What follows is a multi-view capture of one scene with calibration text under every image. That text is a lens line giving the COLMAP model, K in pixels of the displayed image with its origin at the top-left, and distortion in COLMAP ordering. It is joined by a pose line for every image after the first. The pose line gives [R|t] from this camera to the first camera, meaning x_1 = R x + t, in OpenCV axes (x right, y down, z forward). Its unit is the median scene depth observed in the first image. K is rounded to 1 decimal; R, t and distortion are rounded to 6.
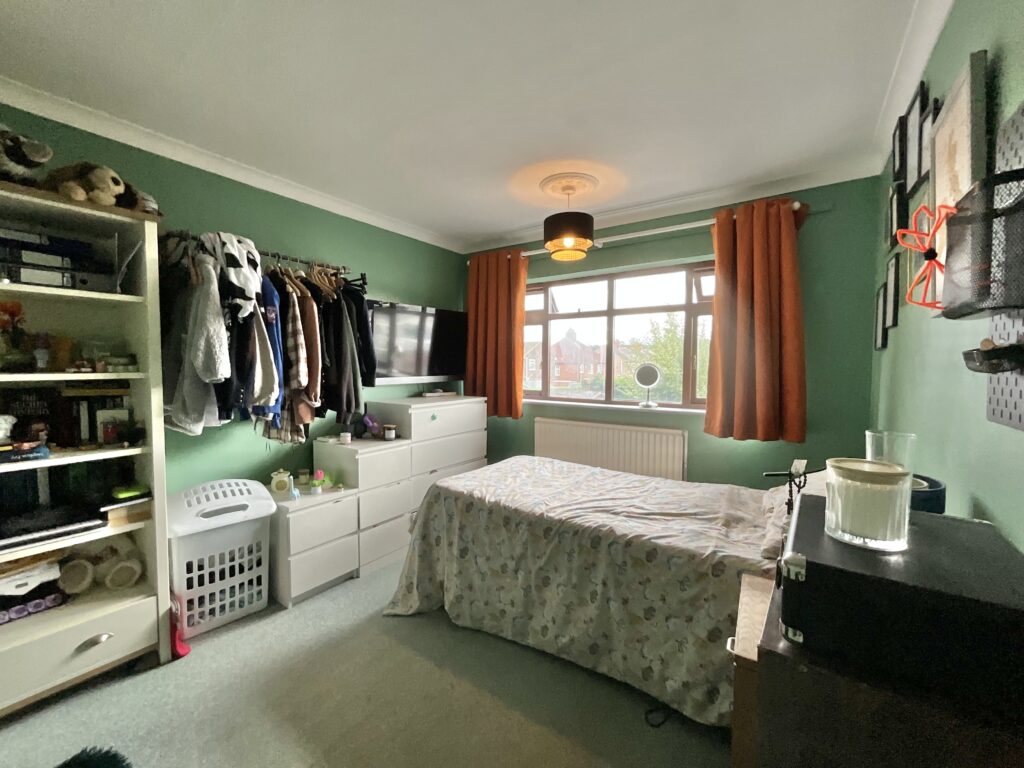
lens RADIAL K [[413.0, 0, 513.6], [0, 413.0, 386.3], [0, 0, 1]] dist [0.000938, 0.000041]
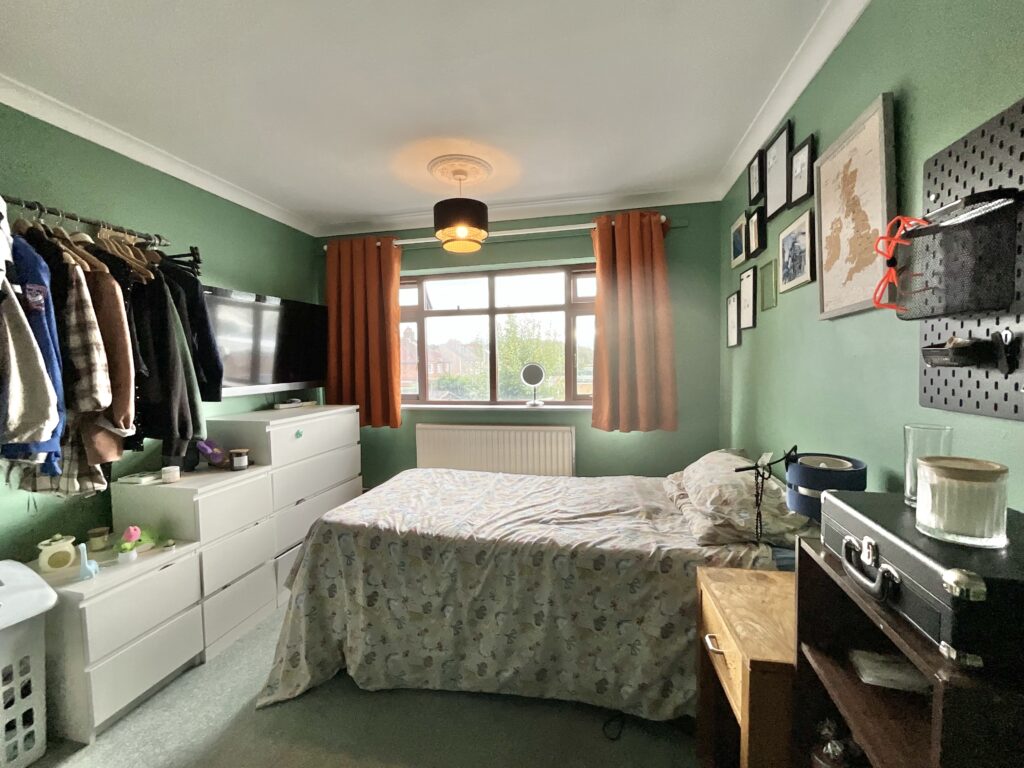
lens RADIAL K [[413.0, 0, 513.6], [0, 413.0, 386.3], [0, 0, 1]] dist [0.000938, 0.000041]
pose [[0.927102, -0.041141, 0.372545, -0.134957], [0.040551, 0.999133, 0.009424, -0.012471], [-0.372610, 0.006370, 0.927966, 0.126308]]
